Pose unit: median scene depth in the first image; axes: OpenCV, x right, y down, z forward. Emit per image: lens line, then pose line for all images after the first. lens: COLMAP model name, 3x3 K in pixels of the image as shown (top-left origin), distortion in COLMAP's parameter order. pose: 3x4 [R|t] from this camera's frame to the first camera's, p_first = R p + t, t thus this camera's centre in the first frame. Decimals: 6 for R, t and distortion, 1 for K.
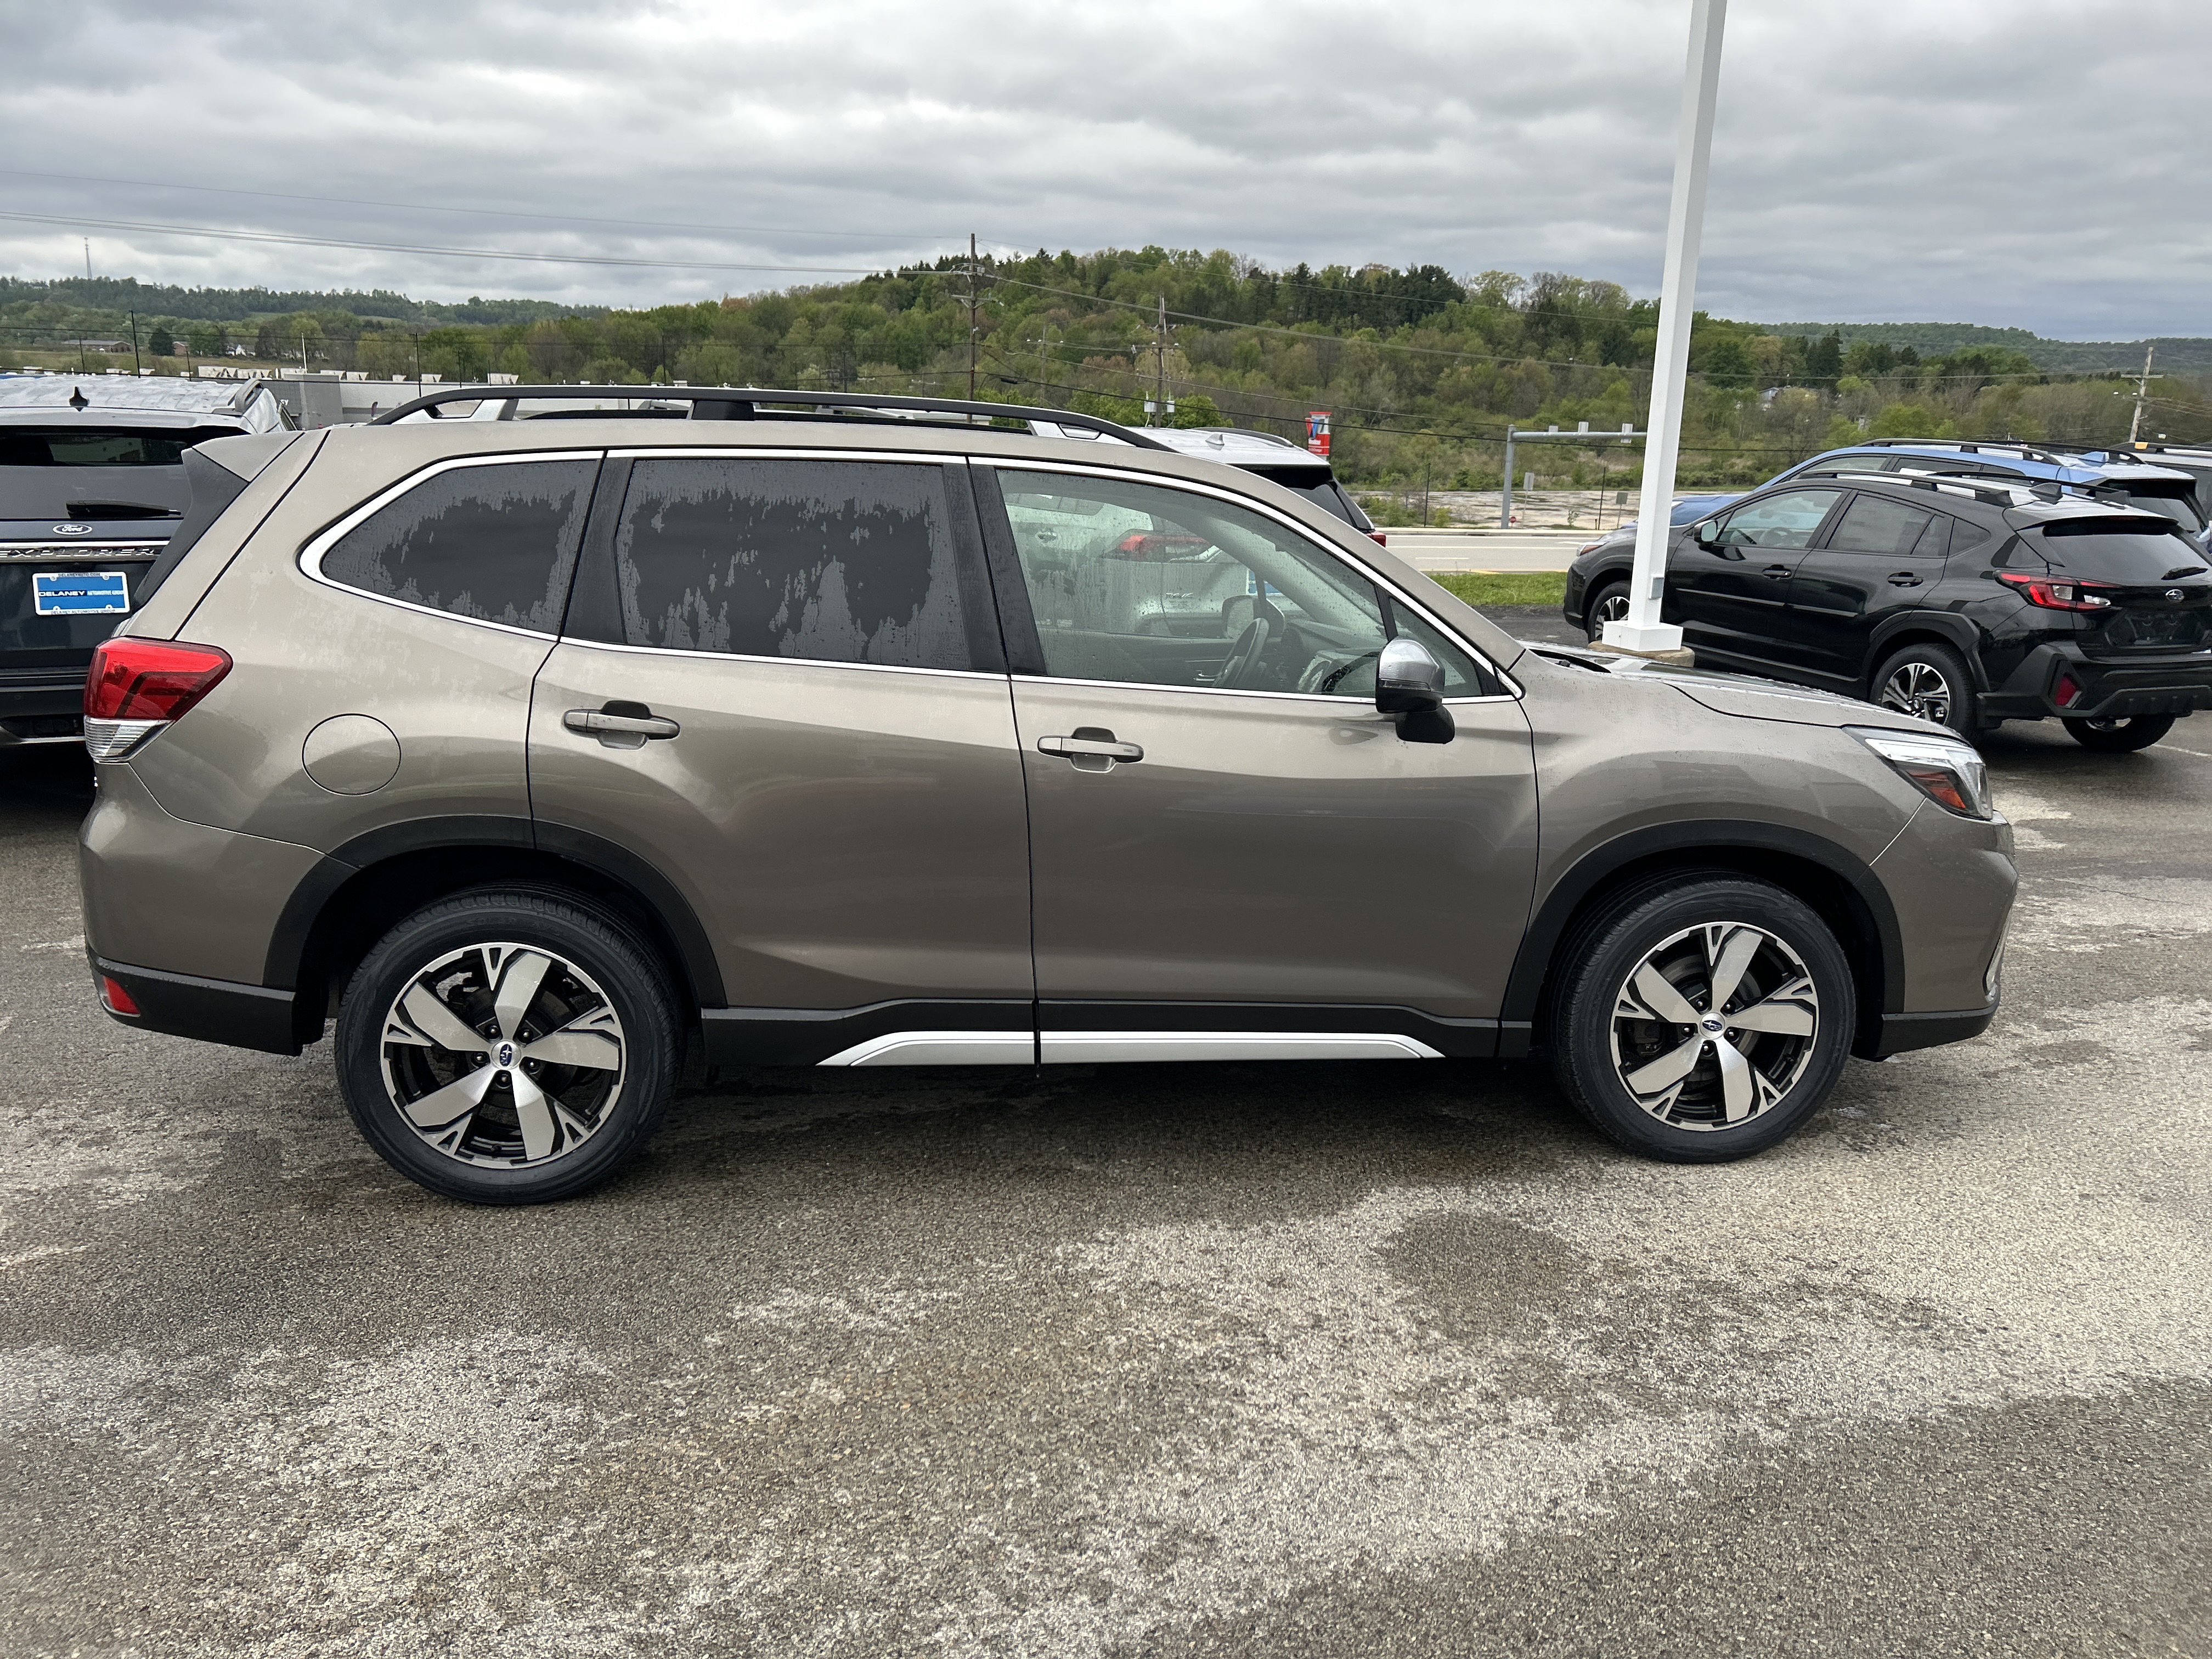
lens RADIAL K [[1669.0, 0, 1117.2], [0, 1669.0, 810.2], [0, 0, 1]] dist [0.057373, -0.064174]
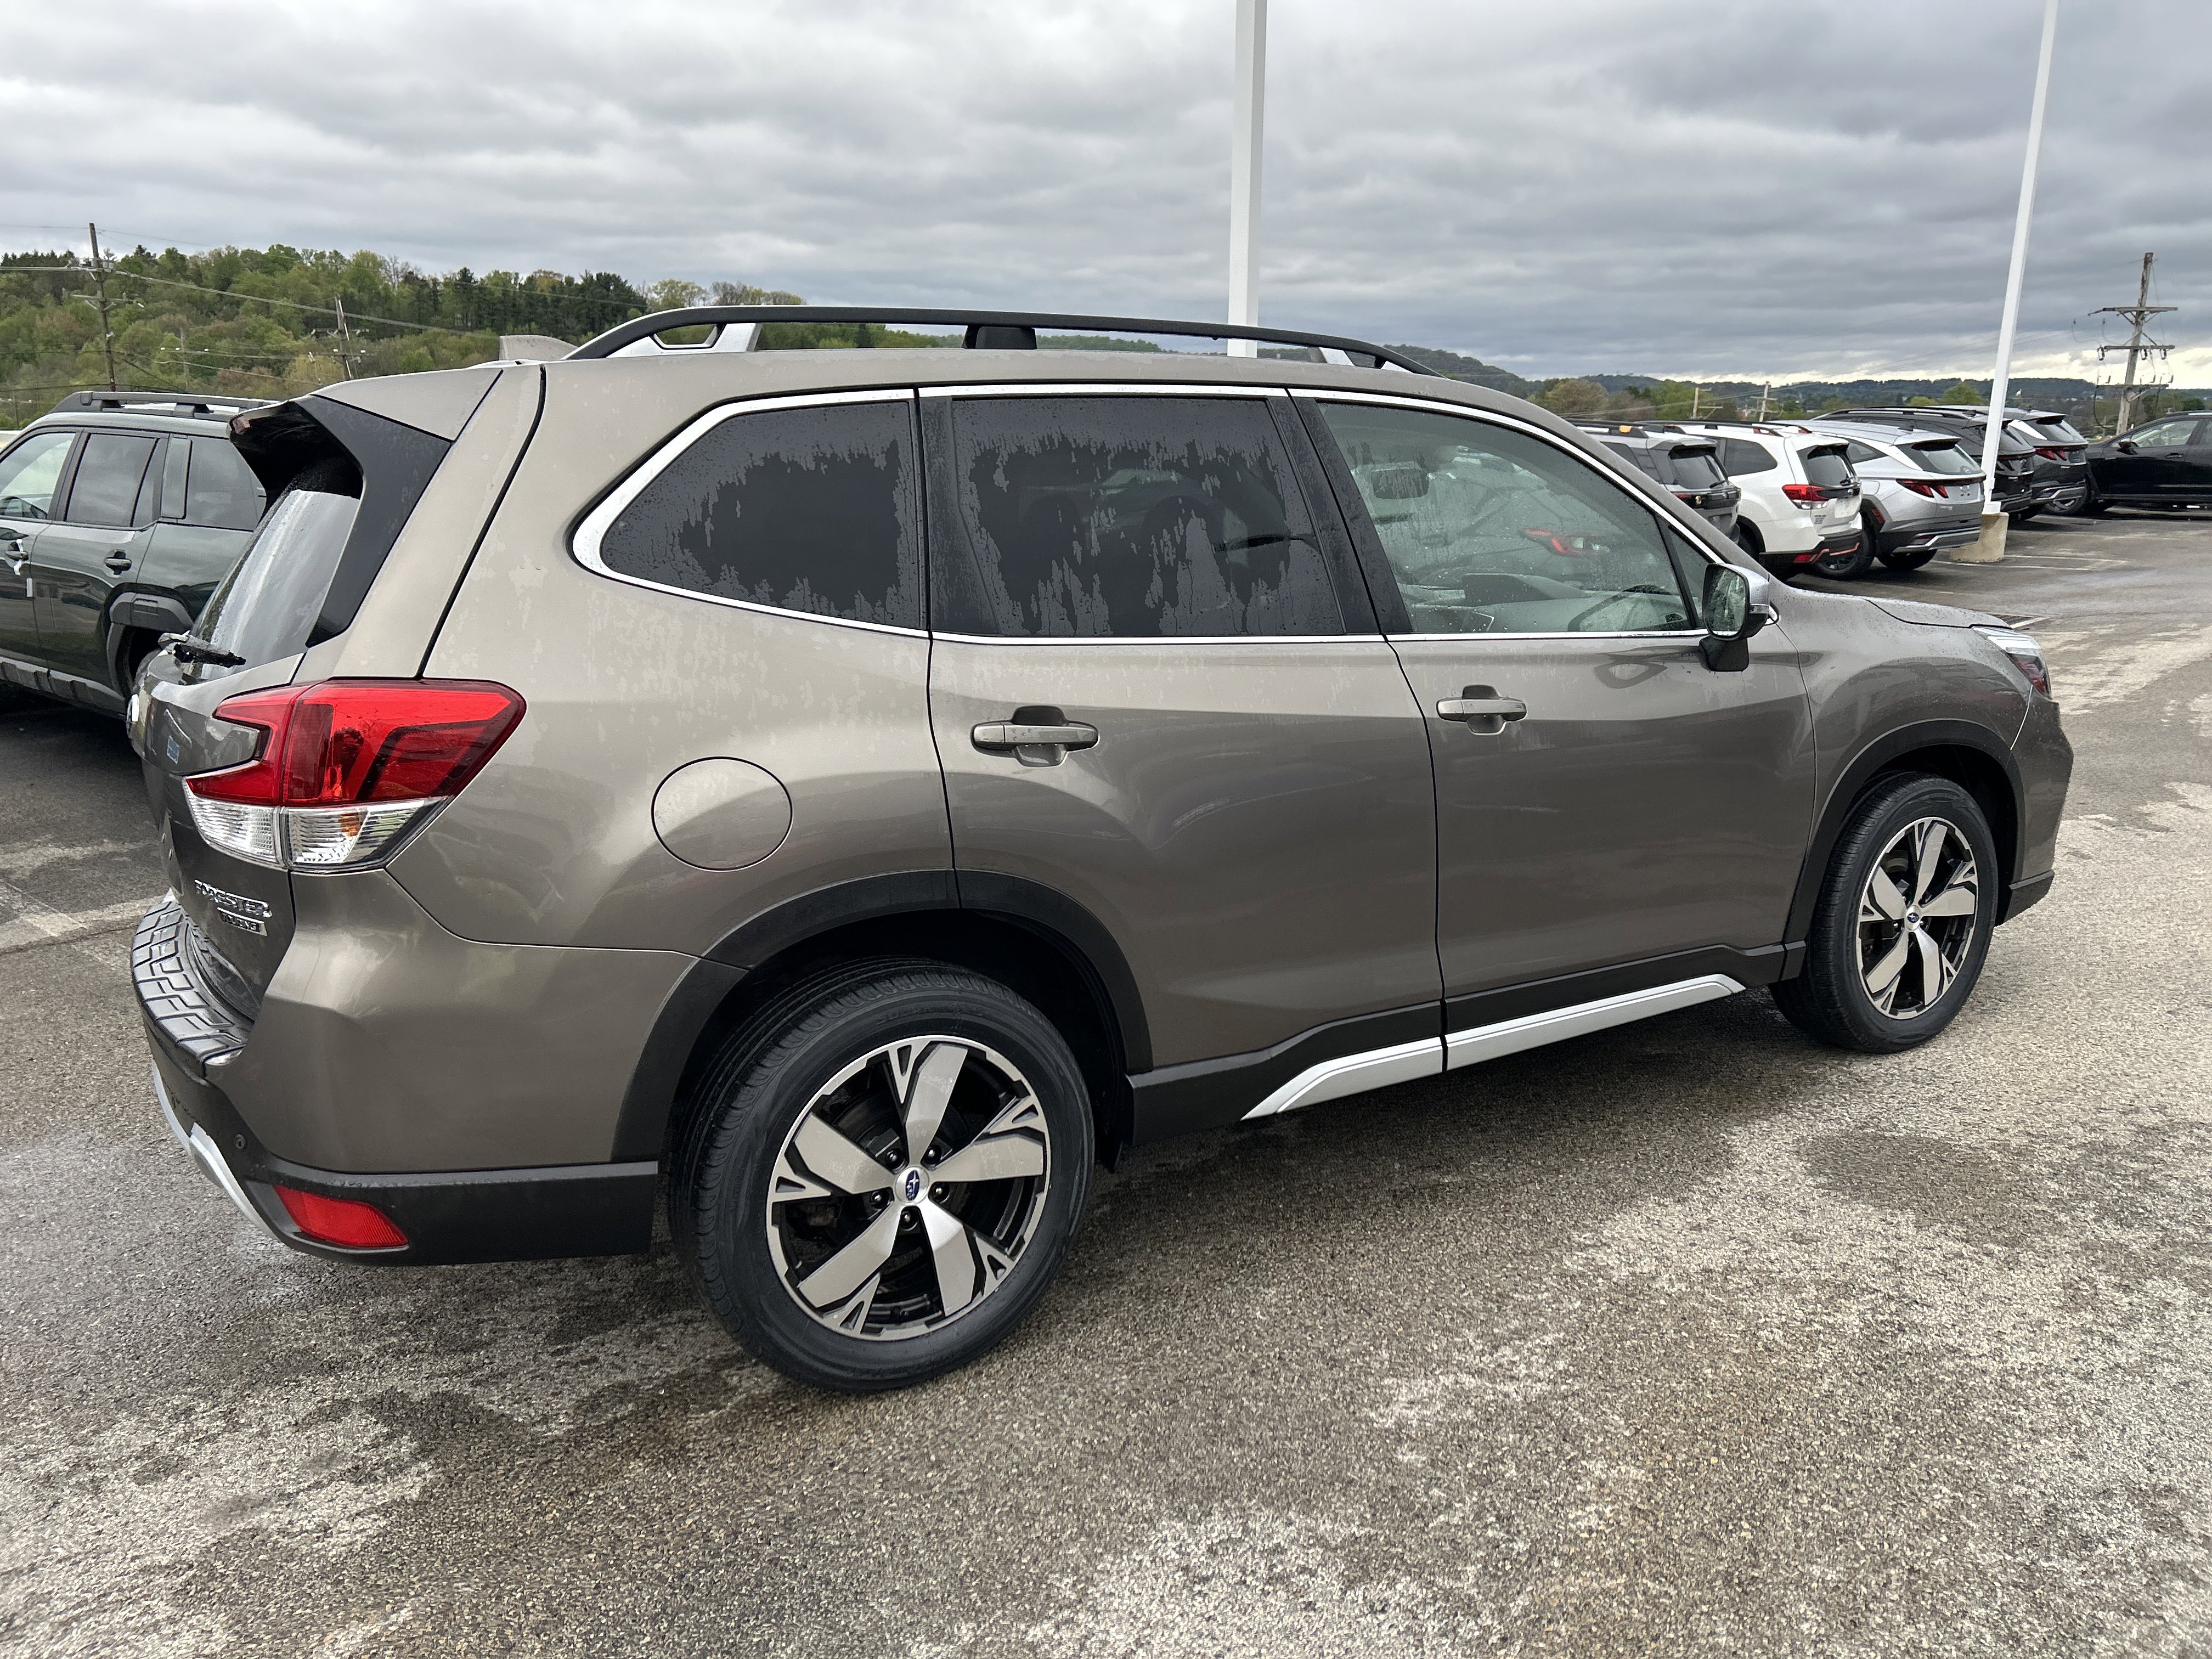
lens RADIAL K [[1668.5, 0, 1114.7], [0, 1668.5, 836.4], [0, 0, 1]] dist [0.059592, -0.062824]
pose [[0.895255, -0.130119, 0.426130, -0.581326], [0.126751, 0.991267, 0.036395, -0.027021], [-0.427145, 0.021430, 0.903929, 0.272245]]
